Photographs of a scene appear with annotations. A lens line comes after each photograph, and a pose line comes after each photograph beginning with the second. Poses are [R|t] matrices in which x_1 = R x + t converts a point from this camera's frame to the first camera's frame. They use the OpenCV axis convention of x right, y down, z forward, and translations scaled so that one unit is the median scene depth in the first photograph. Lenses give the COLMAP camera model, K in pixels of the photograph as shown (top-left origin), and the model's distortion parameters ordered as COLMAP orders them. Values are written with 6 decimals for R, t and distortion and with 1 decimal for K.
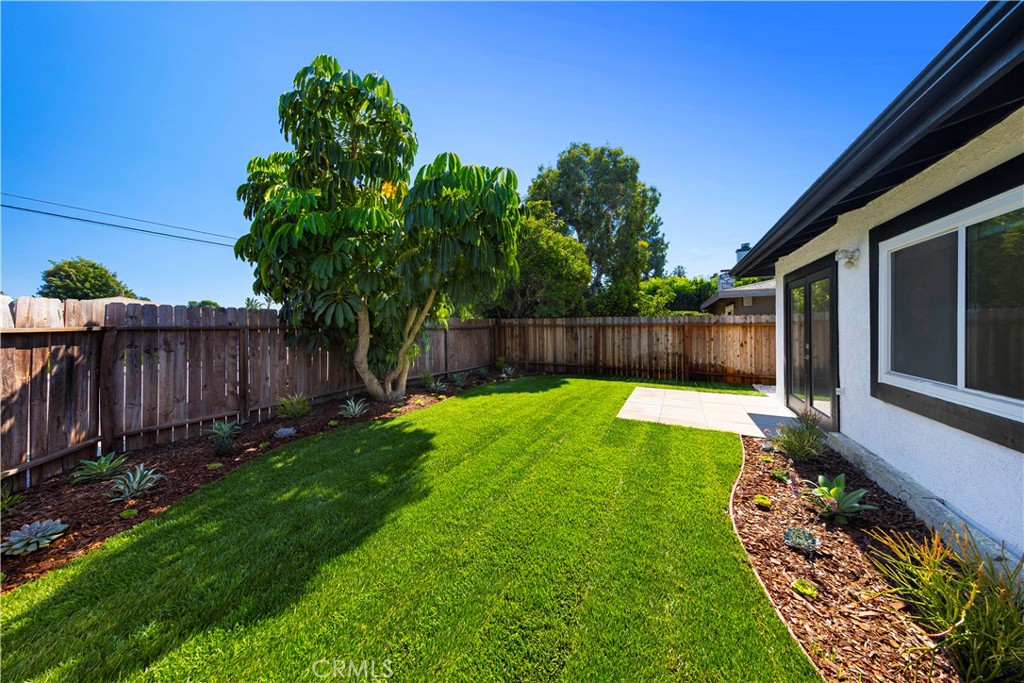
lens RADIAL K [[320.8, 0, 508.2], [0, 320.8, 337.5], [0, 0, 1]] dist [0.000209, 0.000021]
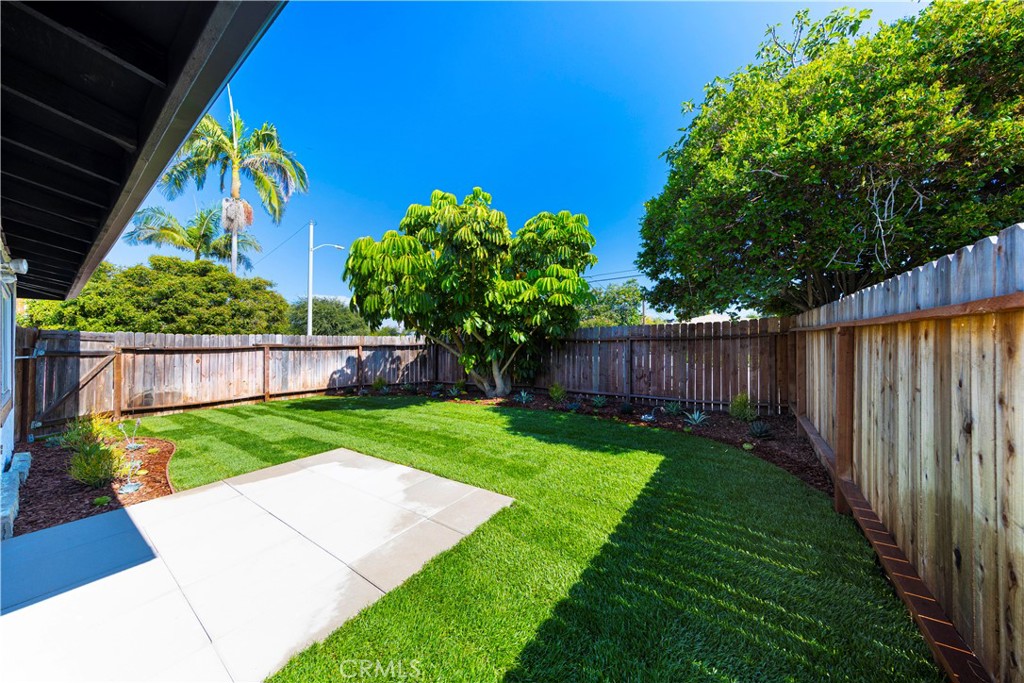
lens RADIAL K [[307.6, 0, 502.5], [0, 307.6, 340.2], [0, 0, 1]] dist [-0.000311, -0.000016]
pose [[-0.099695, -0.003203, -0.995013, 0.531953], [-0.006939, 0.999973, -0.002524, -0.021675], [0.994994, 0.006653, -0.099714, 0.708568]]
